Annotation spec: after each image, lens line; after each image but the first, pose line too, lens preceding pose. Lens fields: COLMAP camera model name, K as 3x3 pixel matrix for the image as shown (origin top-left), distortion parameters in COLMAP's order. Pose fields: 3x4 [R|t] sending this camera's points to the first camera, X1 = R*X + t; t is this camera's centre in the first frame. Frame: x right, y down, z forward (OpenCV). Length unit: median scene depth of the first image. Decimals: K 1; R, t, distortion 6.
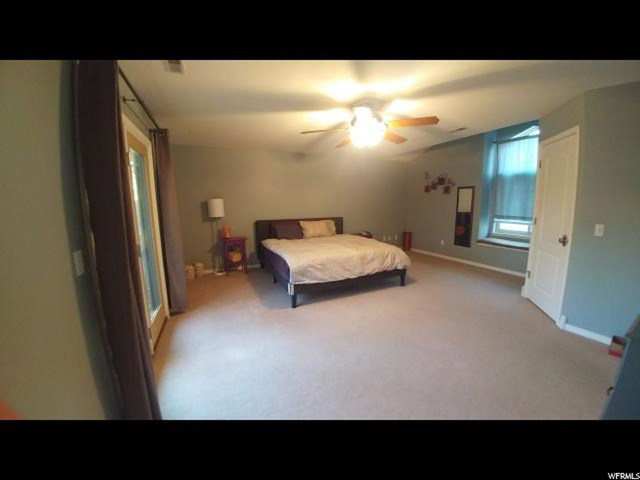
lens RADIAL K [[240.0, 0, 307.0], [0, 240.0, 235.3], [0, 0, 1]] dist [-0.046332, -0.001016]
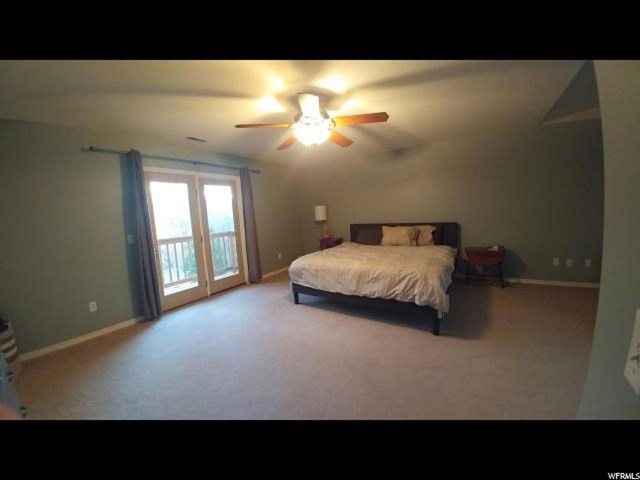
lens RADIAL K [[240.0, 0, 319.9], [0, 240.0, 237.8], [0, 0, 1]] dist [-0.046332, -0.001016]
pose [[0.534069, 0.077956, -0.841839, 0.610995], [-0.066067, 0.996543, 0.050368, -0.045130], [0.842855, 0.028718, 0.537373, 0.320059]]
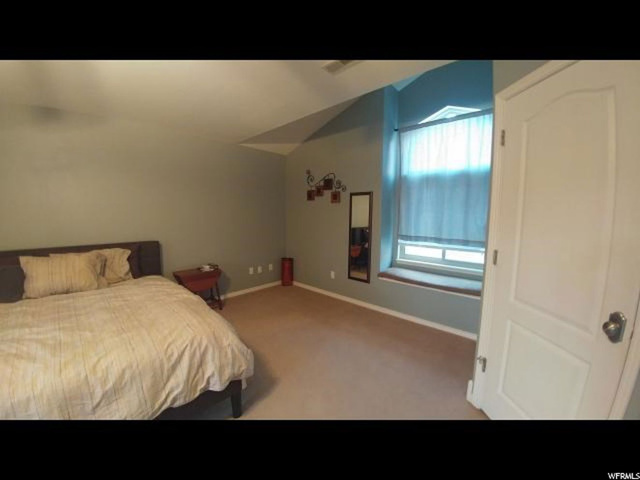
lens RADIAL K [[240.0, 0, 307.7], [0, 240.0, 237.0], [0, 0, 1]] dist [-0.046332, -0.001016]
pose [[0.927990, -0.014715, 0.372315, 0.302260], [0.029927, 0.998935, -0.035111, -0.065877], [-0.371402, 0.043725, 0.927442, 0.460152]]
